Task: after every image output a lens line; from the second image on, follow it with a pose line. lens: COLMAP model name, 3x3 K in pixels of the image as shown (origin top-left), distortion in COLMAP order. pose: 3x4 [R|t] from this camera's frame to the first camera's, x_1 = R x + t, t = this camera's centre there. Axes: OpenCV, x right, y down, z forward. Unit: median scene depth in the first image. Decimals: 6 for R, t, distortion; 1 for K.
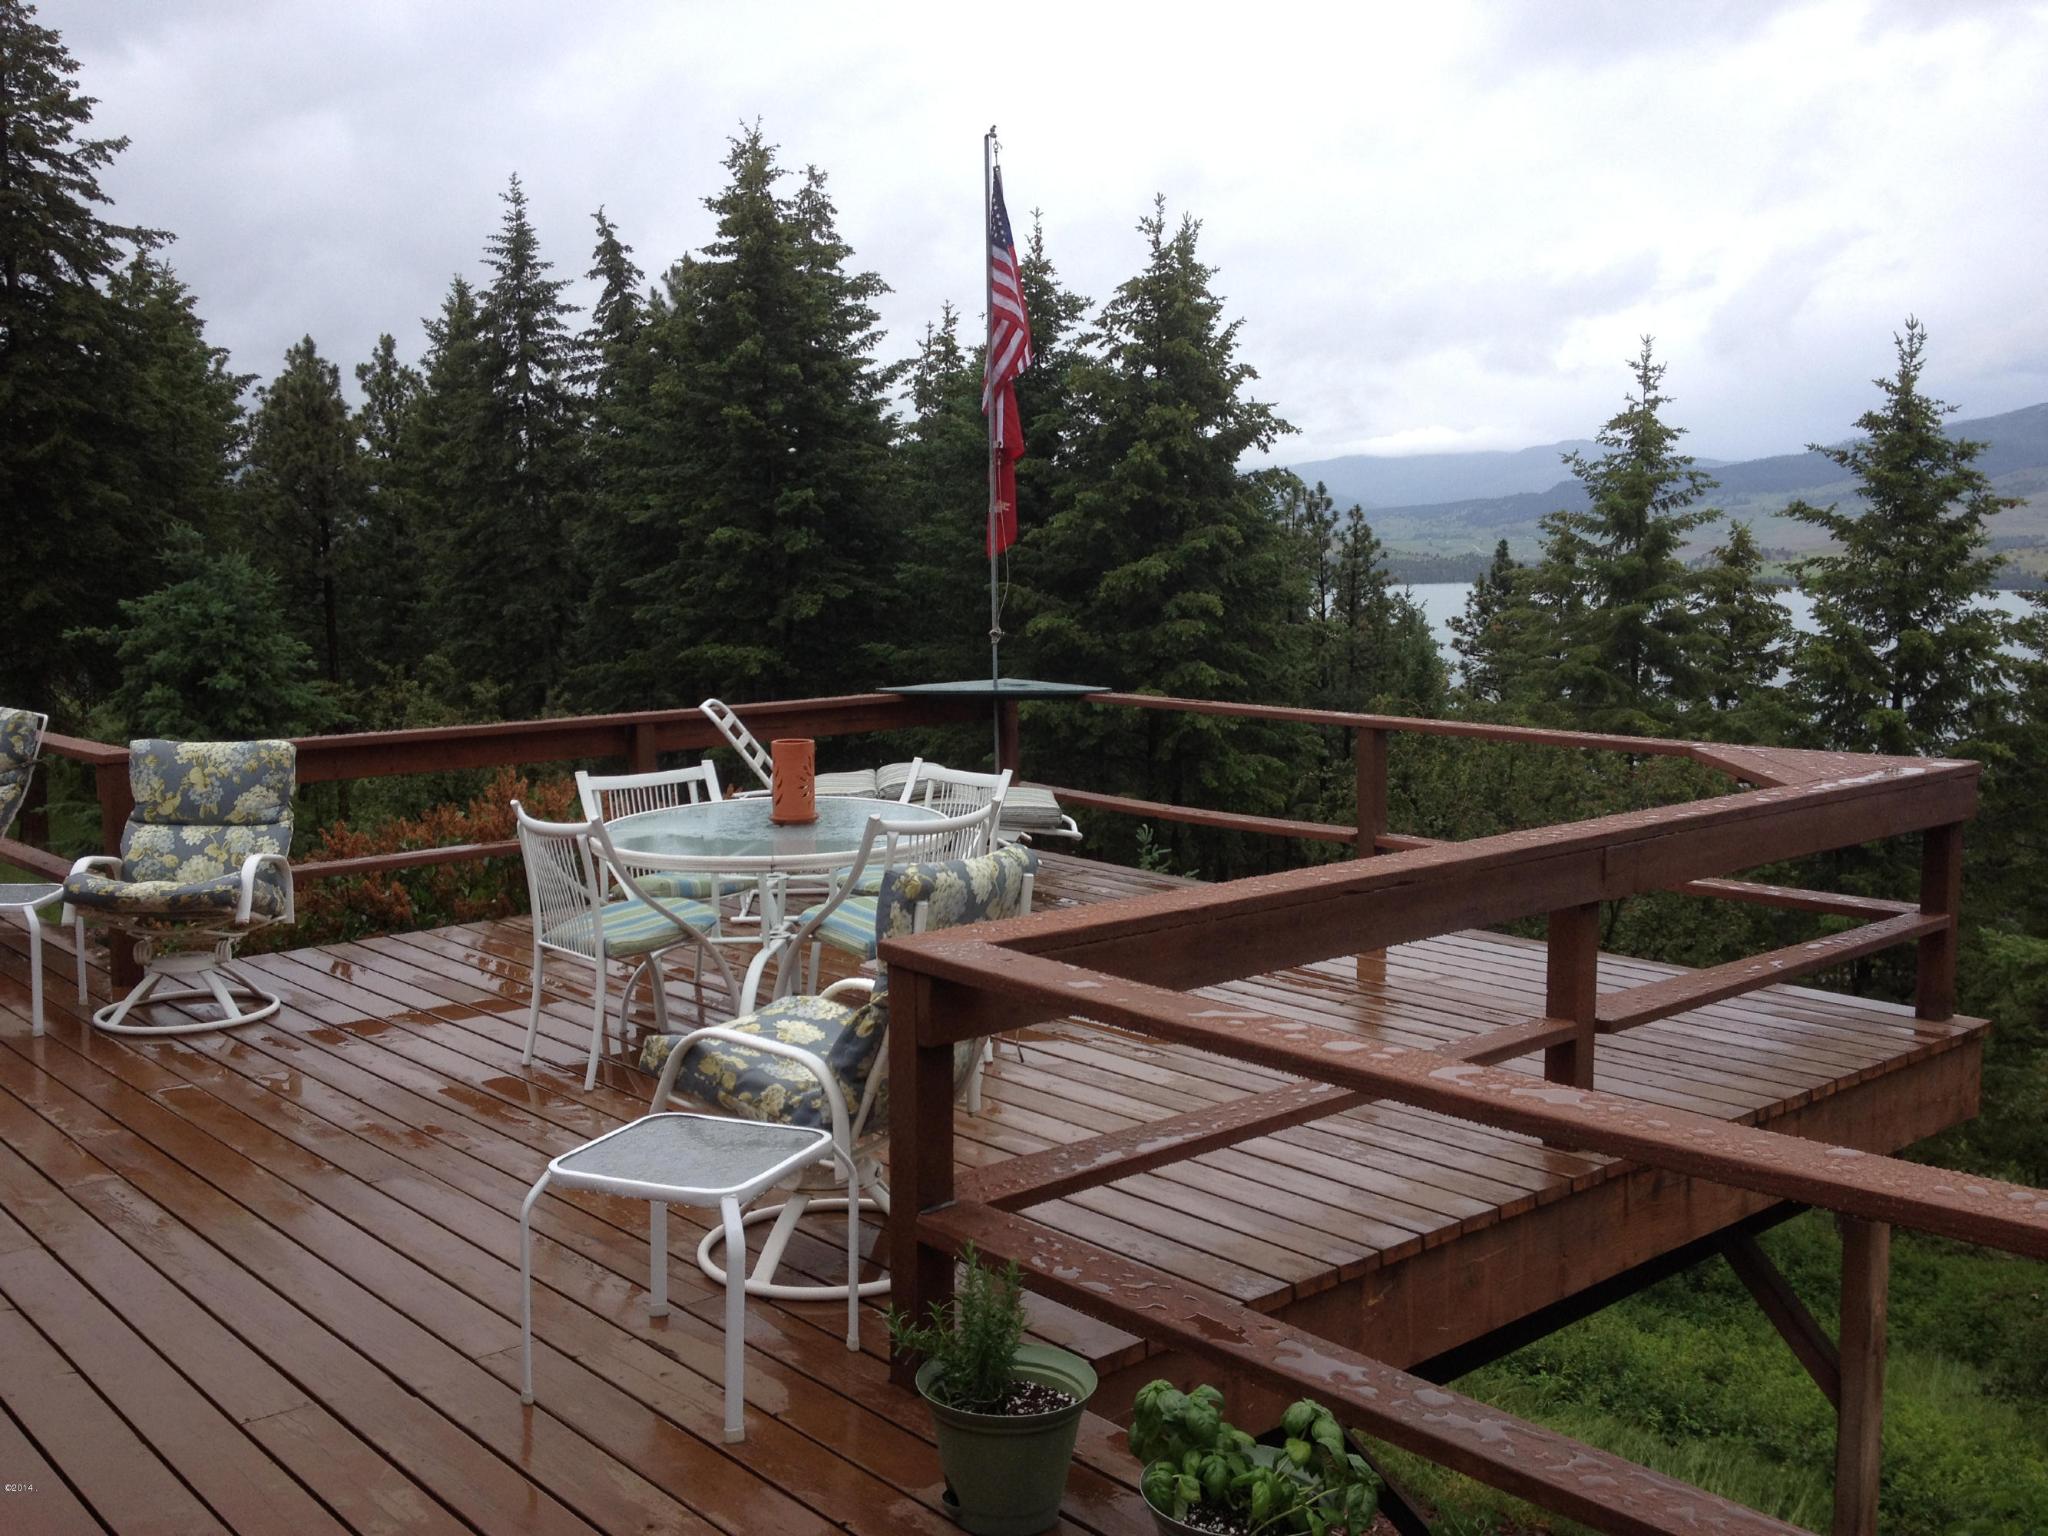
lens RADIAL K [[1952.6, 0, 1009.8], [0, 1952.6, 762.6], [0, 0, 1]] dist [0.113467, -0.281016]
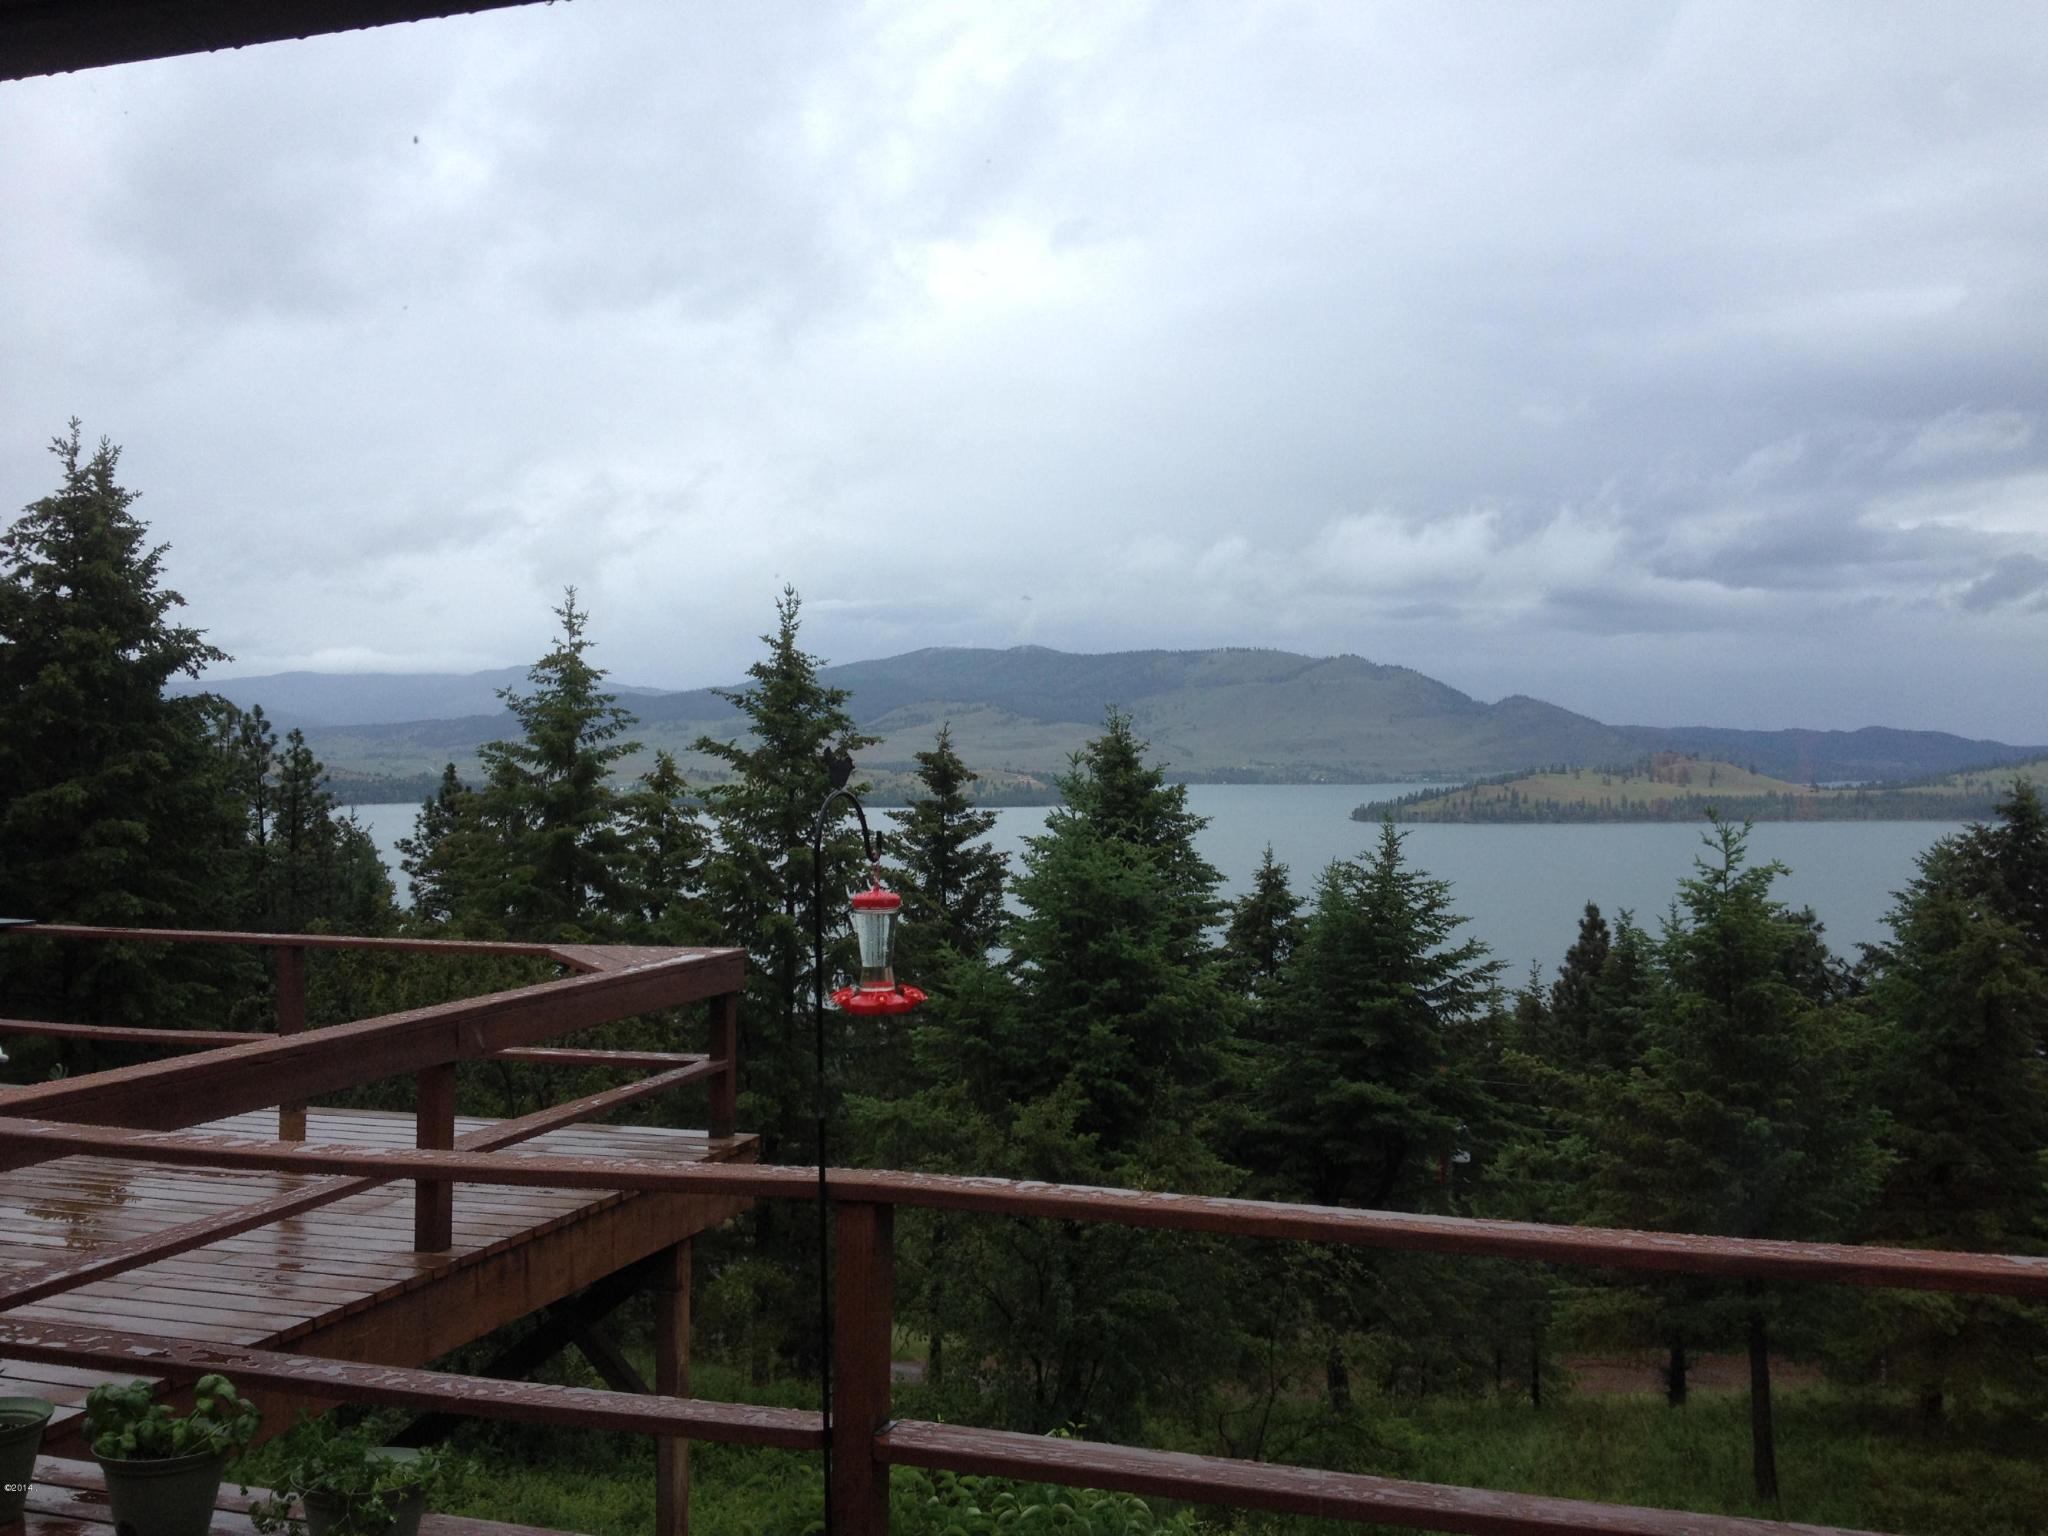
lens RADIAL K [[1932.9, 0, 1014.3], [0, 1932.9, 764.7], [0, 0, 1]] dist [0.182439, -0.379477]
pose [[0.867175, 0.006080, 0.497967, -0.006694], [0.048947, 0.994044, -0.097374, 0.002691], [-0.495593, 0.108814, 0.861712, -0.060500]]
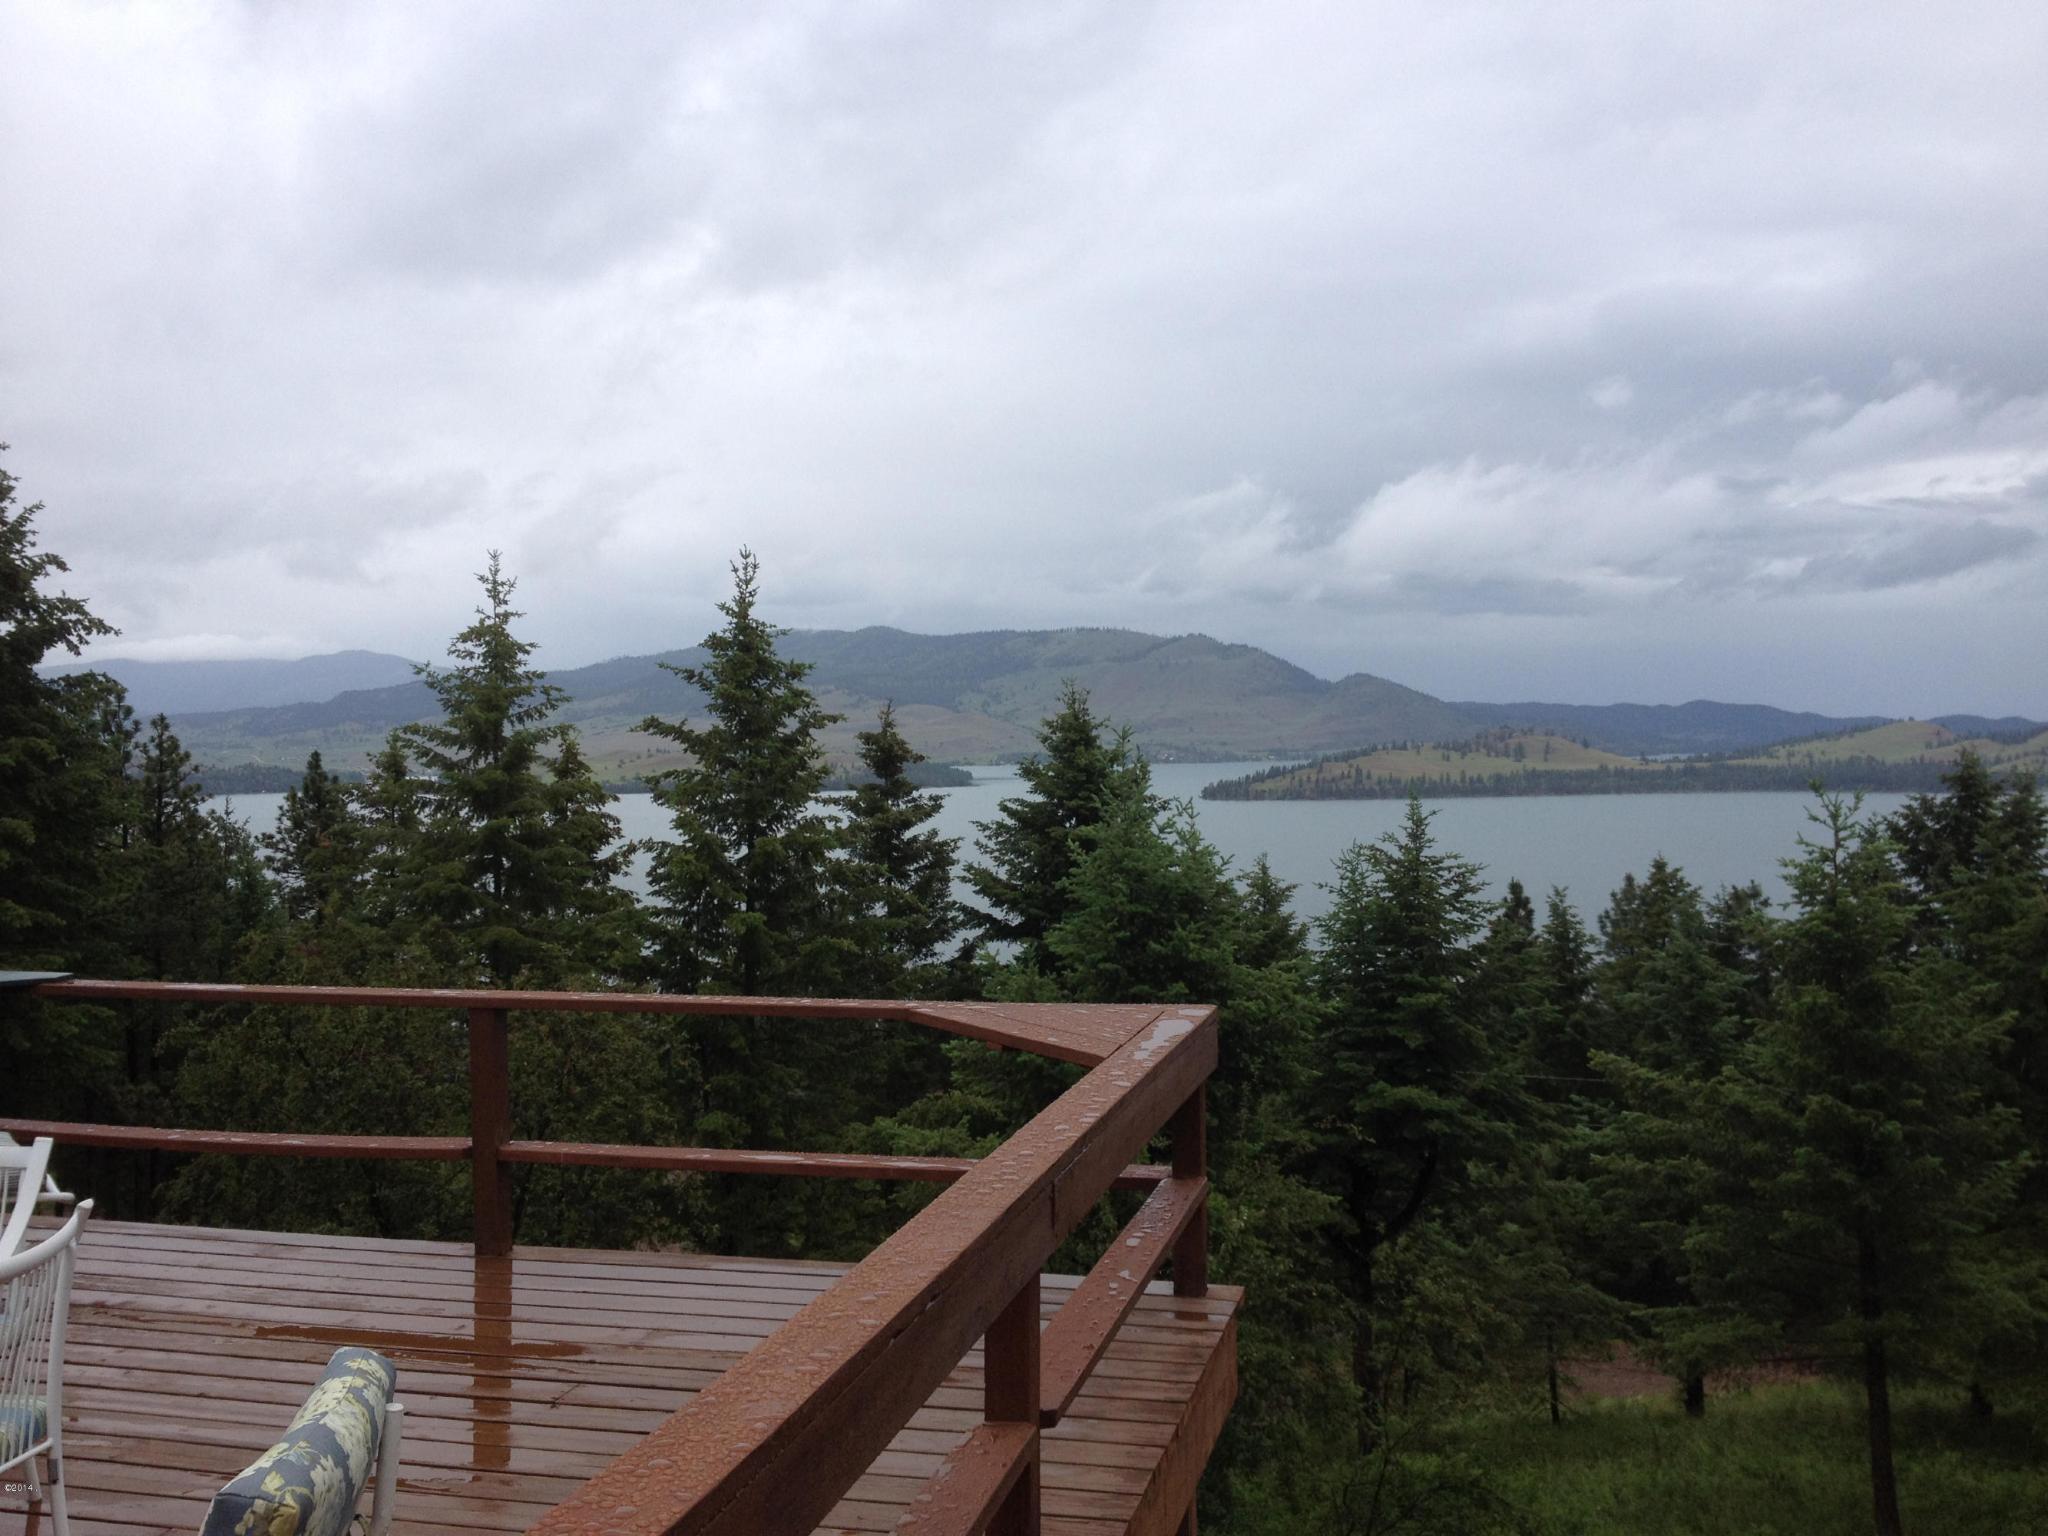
lens RADIAL K [[1942.3, 0, 1001.7], [0, 1942.3, 755.9], [0, 0, 1]] dist [0.157491, -0.339730]
pose [[0.828198, -0.006296, 0.560400, -0.021640], [0.067348, 0.993809, -0.088367, -0.008666], [-0.556374, 0.110927, 0.823495, 0.056146]]
